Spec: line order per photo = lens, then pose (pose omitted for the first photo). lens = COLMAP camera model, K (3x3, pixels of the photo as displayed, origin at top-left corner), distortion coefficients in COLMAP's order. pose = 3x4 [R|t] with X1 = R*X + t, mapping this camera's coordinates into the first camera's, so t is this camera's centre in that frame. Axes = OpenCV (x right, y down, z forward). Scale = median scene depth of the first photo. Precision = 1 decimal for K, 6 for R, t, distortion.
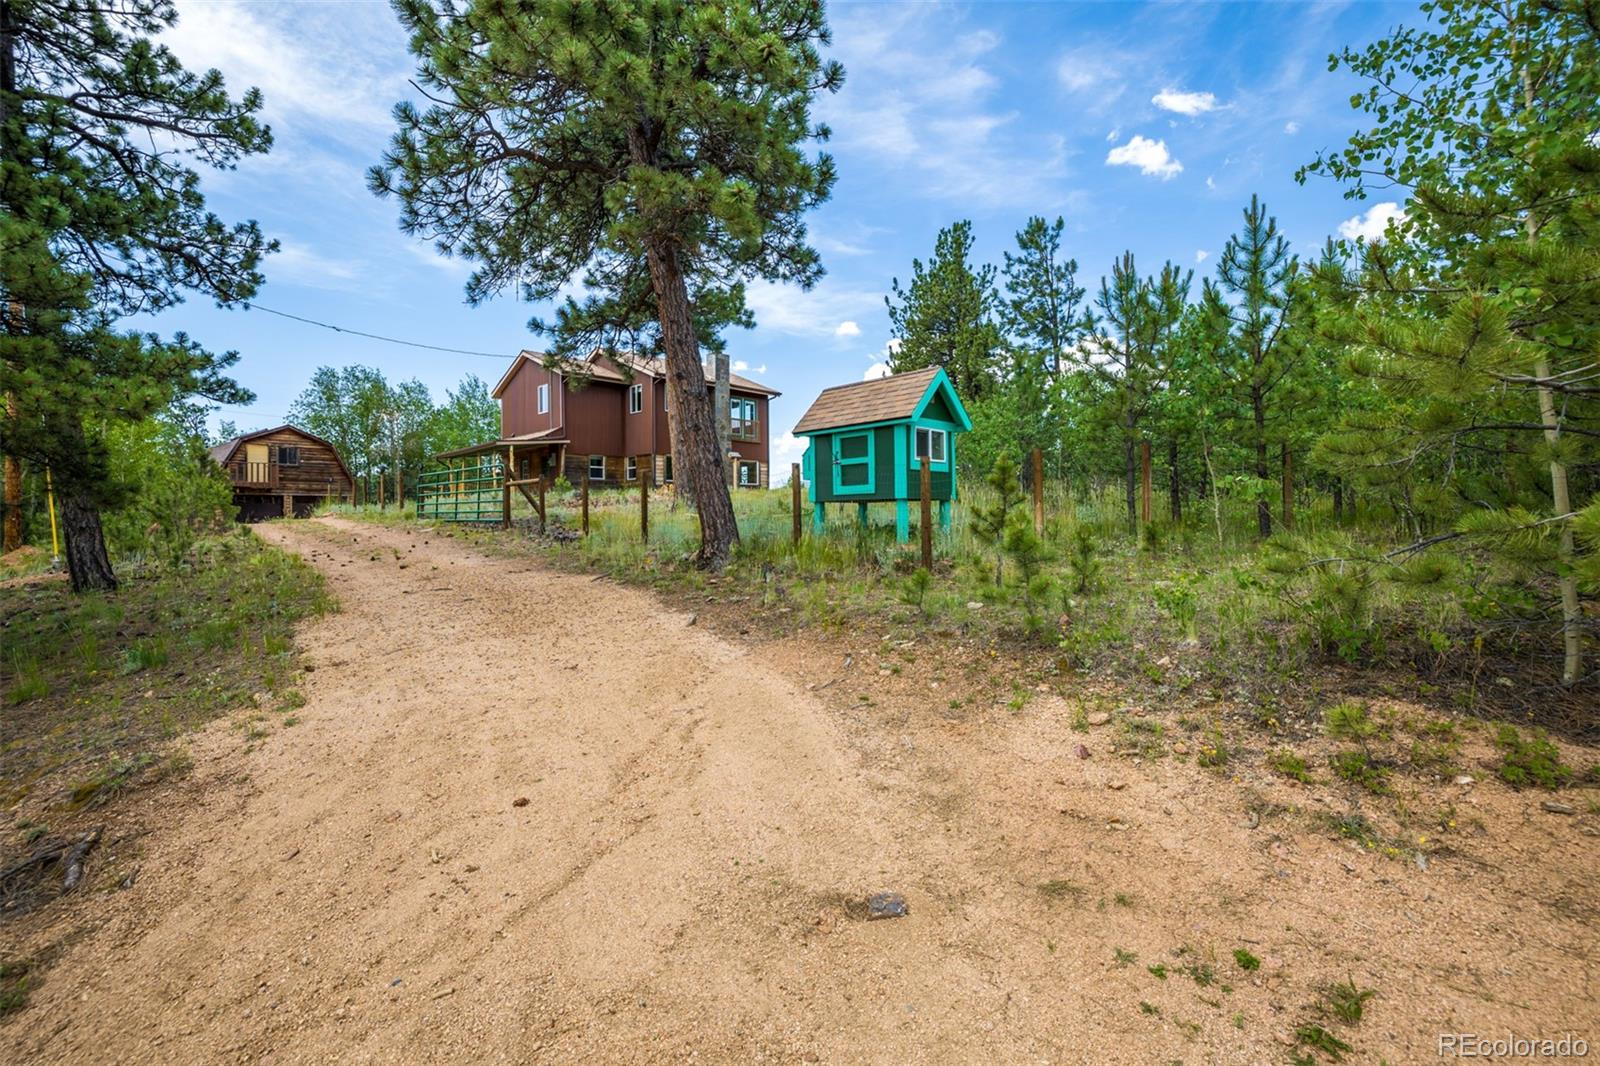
lens RADIAL K [[696.3, 0, 807.5], [0, 696.3, 536.6], [0, 0, 1]] dist [-0.028635, 0.001952]
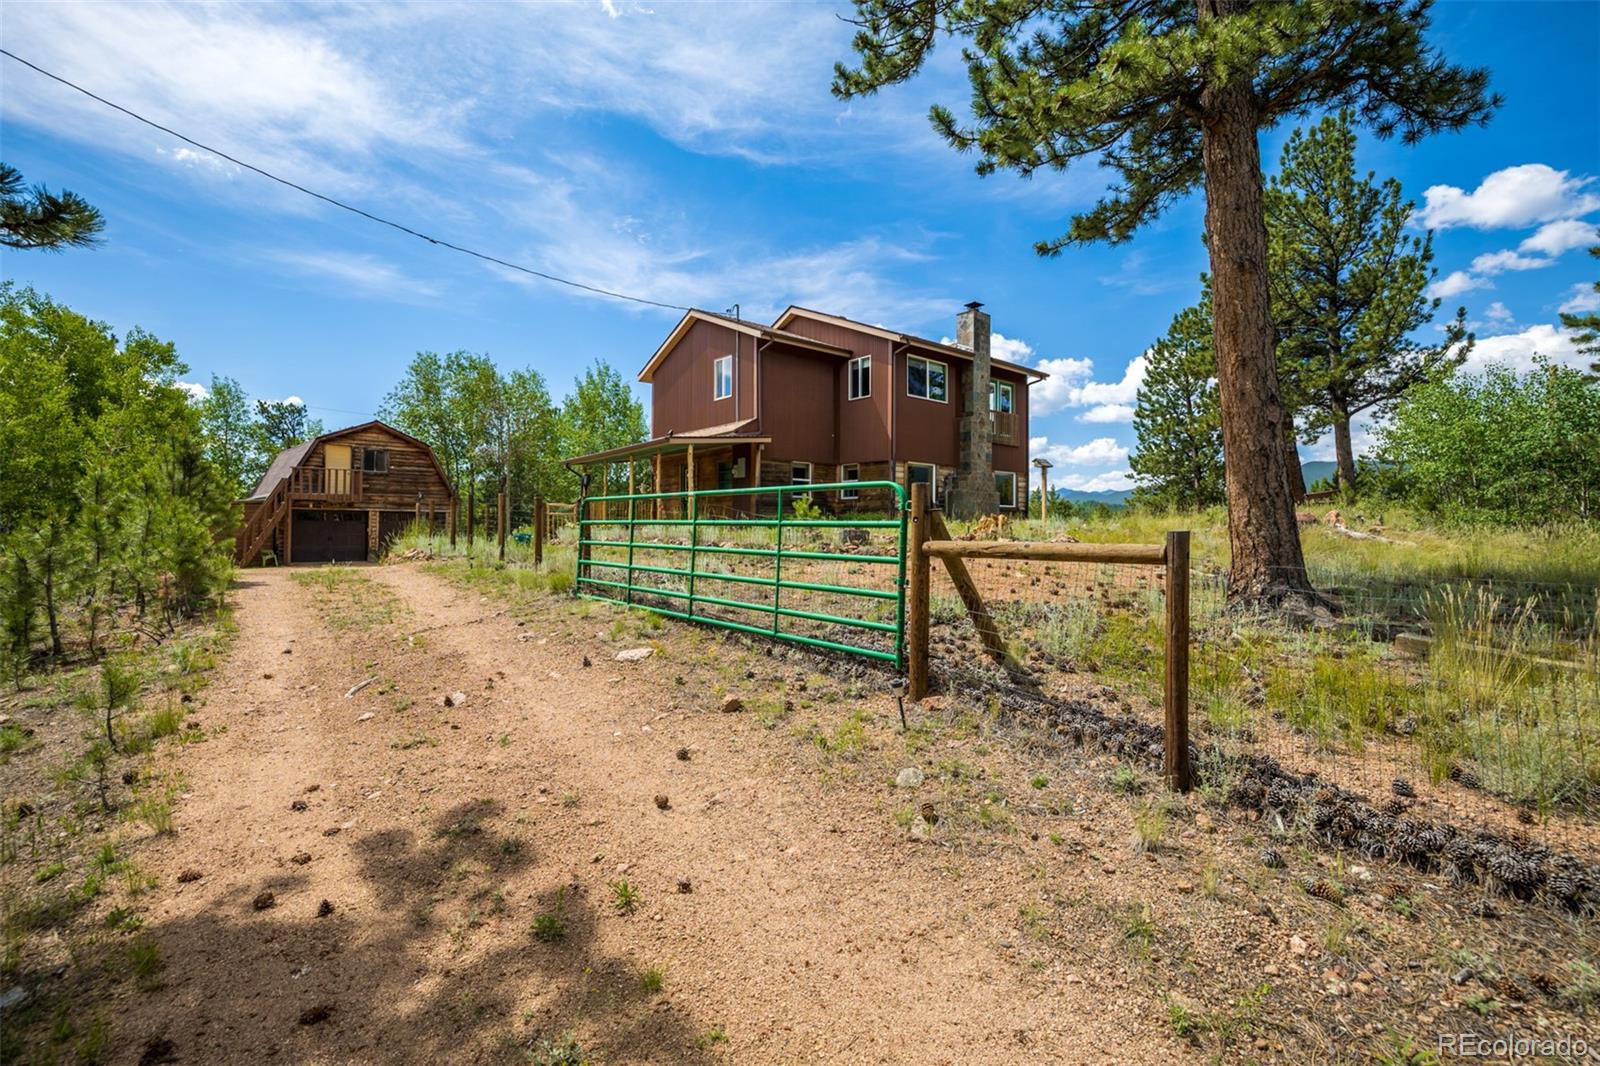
lens RADIAL K [[696.3, 0, 807.6], [0, 696.3, 529.6], [0, 0, 1]] dist [-0.028635, 0.001952]
pose [[0.994043, 0.015892, -0.107821, -0.187309], [-0.018570, 0.999542, -0.023875, -0.030226], [0.107392, 0.025735, 0.993884, 0.281513]]
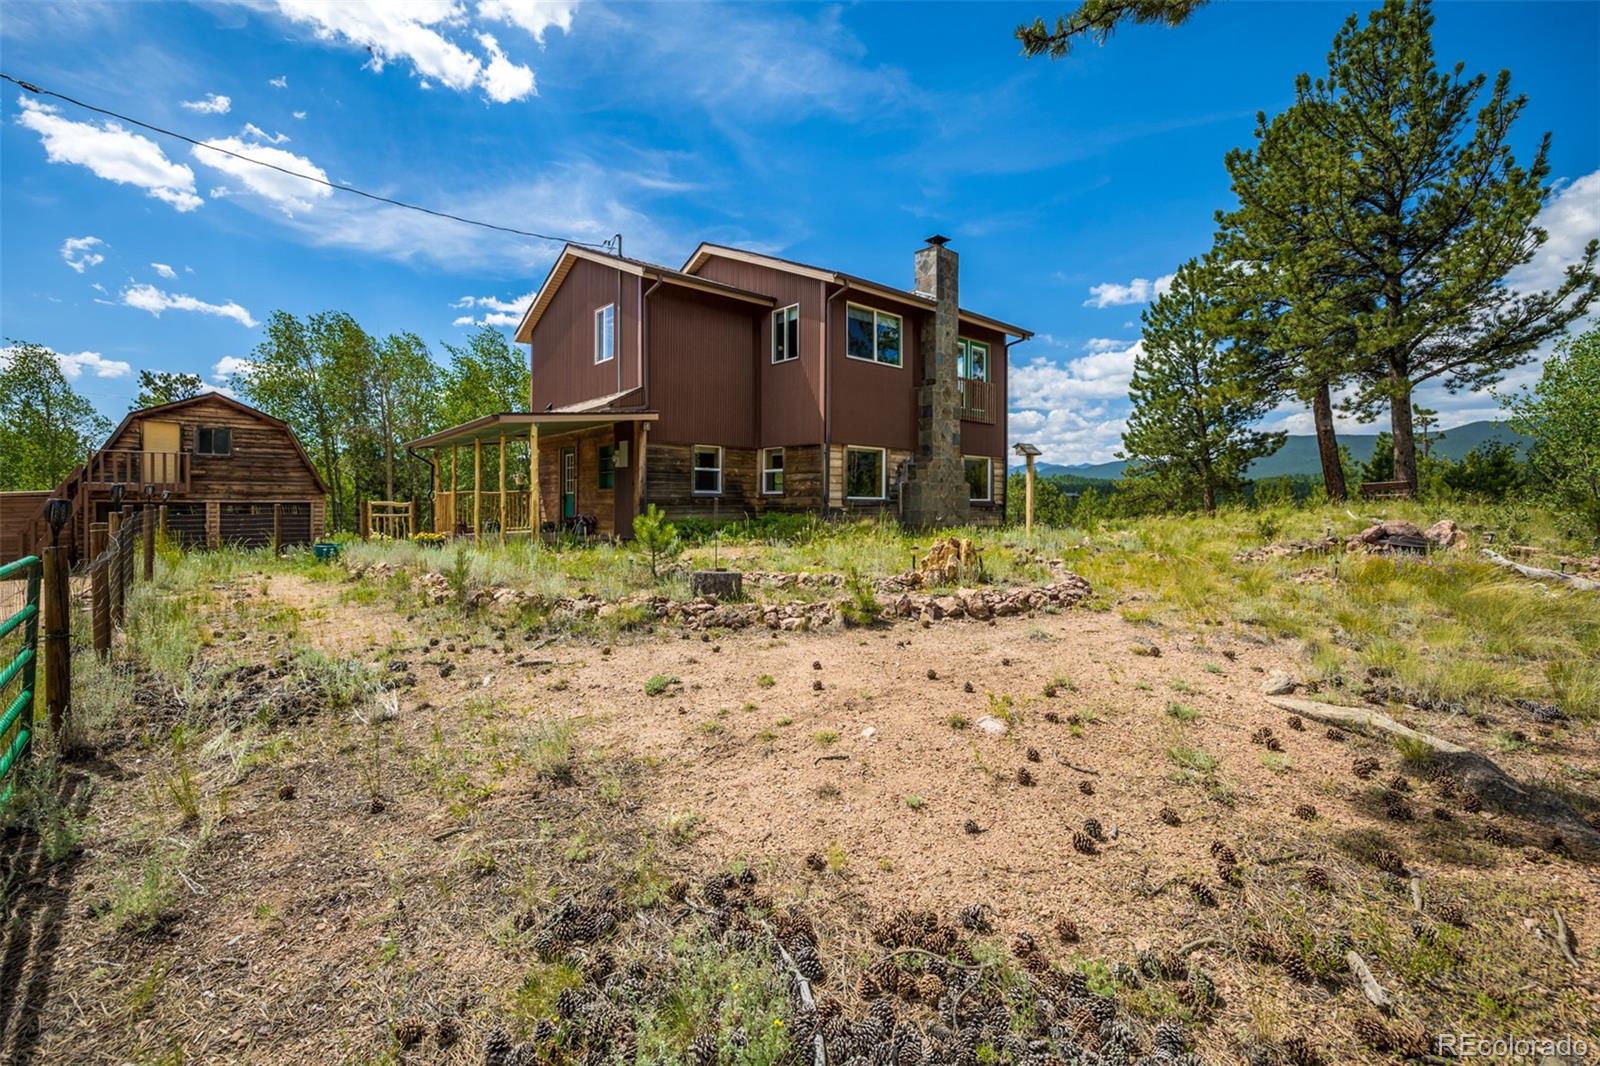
lens RADIAL K [[696.3, 0, 800.1], [0, 696.3, 518.7], [0, 0, 1]] dist [-0.028635, 0.001952]
pose [[0.996220, 0.015653, -0.085441, -0.160858], [-0.015884, 0.999872, -0.002022, -0.053694], [0.085398, 0.003371, 0.996341, 0.420918]]
